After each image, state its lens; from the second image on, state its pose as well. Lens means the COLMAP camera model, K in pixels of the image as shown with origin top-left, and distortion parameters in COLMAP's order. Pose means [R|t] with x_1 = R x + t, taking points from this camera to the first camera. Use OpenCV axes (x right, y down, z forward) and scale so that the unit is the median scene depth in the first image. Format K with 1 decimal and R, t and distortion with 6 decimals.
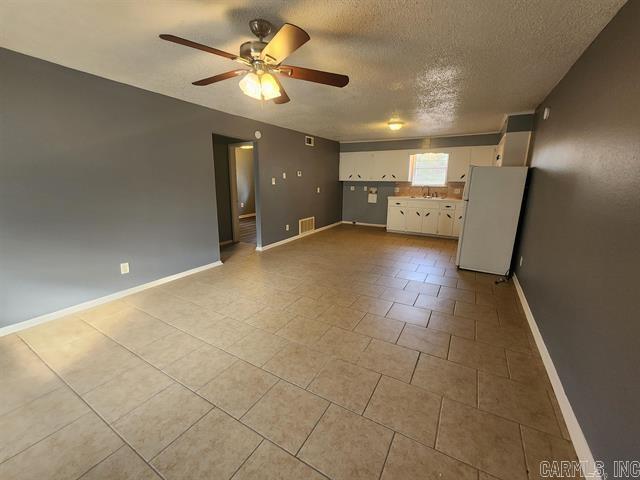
lens RADIAL K [[262.9, 0, 321.3], [0, 262.9, 236.5], [0, 0, 1]] dist [-0.003741, 0.000239]
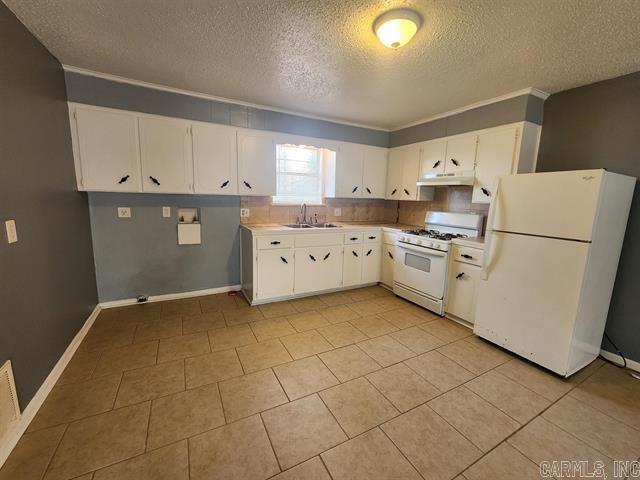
lens RADIAL K [[262.9, 0, 315.5], [0, 262.9, 235.9], [0, 0, 1]] dist [-0.003741, 0.000239]
pose [[0.531185, -0.112920, 0.839697, -0.059510], [0.158200, 0.986868, 0.032636, -0.133350], [-0.832355, 0.115504, 0.542073, 0.644869]]
